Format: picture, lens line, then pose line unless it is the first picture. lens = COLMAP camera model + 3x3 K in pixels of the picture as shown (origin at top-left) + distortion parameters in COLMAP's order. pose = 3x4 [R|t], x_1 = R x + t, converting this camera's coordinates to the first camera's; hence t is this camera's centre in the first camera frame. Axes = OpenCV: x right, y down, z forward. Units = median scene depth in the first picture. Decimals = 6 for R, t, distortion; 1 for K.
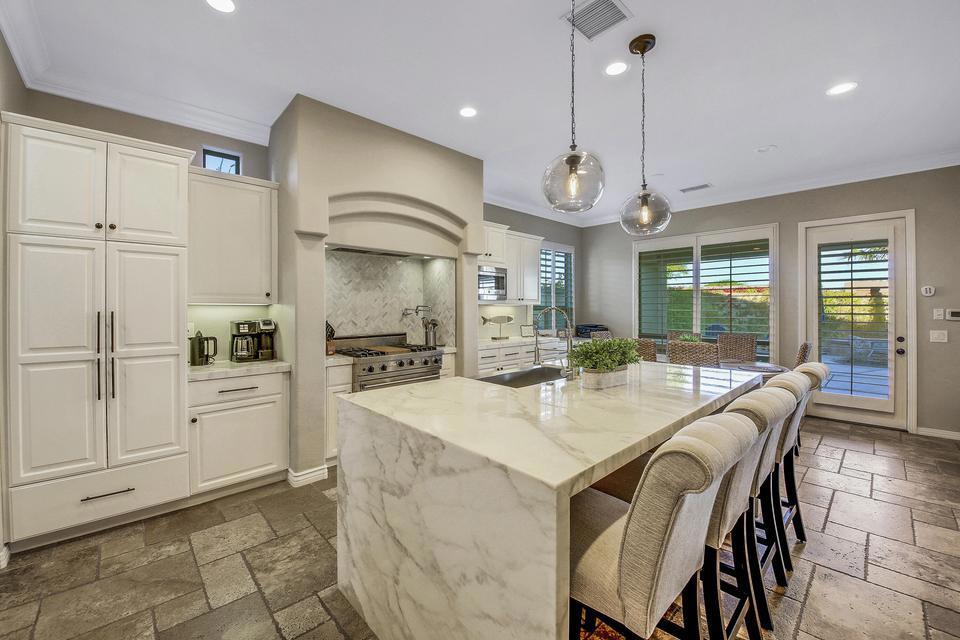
lens RADIAL K [[380.7, 0, 480.2], [0, 380.7, 303.6], [0, 0, 1]] dist [0.000089, -0.000181]
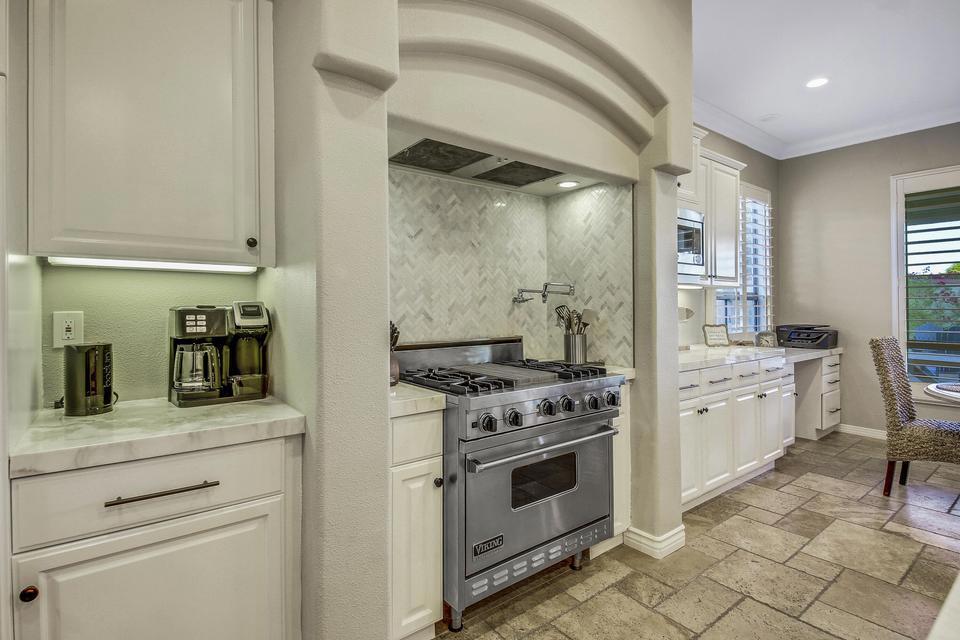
lens RADIAL K [[475.3, 0, 478.3], [0, 475.3, 293.8], [0, 0, 1]] dist [0.001498, -0.000641]
pose [[0.994271, -0.006566, -0.106686, -0.226700], [0.004478, 0.999794, -0.019798, 0.038365], [0.106794, 0.019207, 0.994096, 0.449515]]
